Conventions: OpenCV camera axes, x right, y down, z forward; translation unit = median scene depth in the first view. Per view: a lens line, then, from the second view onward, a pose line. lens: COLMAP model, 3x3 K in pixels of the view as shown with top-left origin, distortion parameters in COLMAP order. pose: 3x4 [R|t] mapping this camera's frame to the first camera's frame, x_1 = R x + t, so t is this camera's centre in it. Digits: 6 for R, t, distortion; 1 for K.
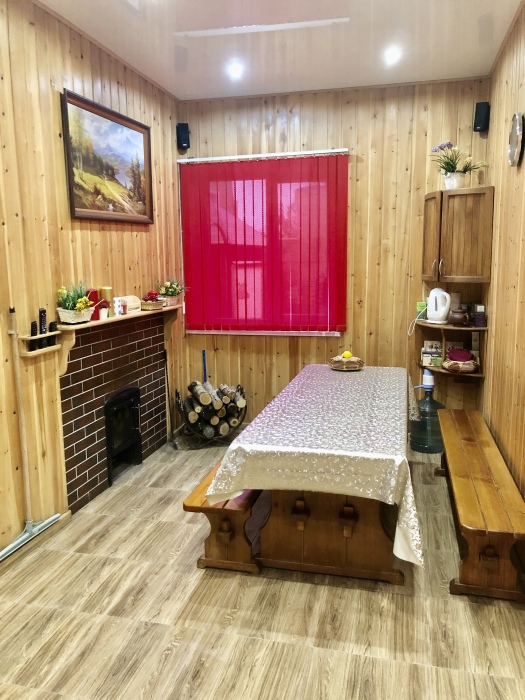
lens RADIAL K [[573.5, 0, 277.8], [0, 573.5, 340.9], [0, 0, 1]] dist [0.032206, -0.029098]
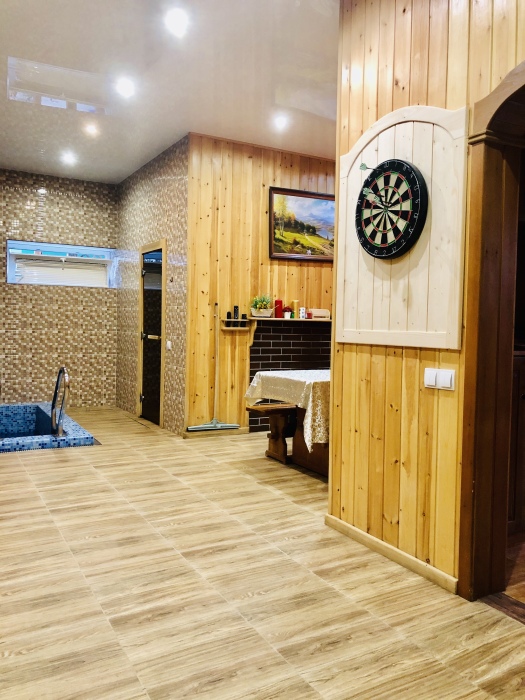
lens RADIAL K [[573.5, 0, 261.5], [0, 573.5, 345.1], [0, 0, 1]] dist [0.032206, -0.029098]
pose [[0.669507, 0.043297, -0.741543, 0.914329], [-0.131908, 0.989363, -0.061327, 0.154600], [0.731000, 0.138875, 0.668096, -0.134746]]
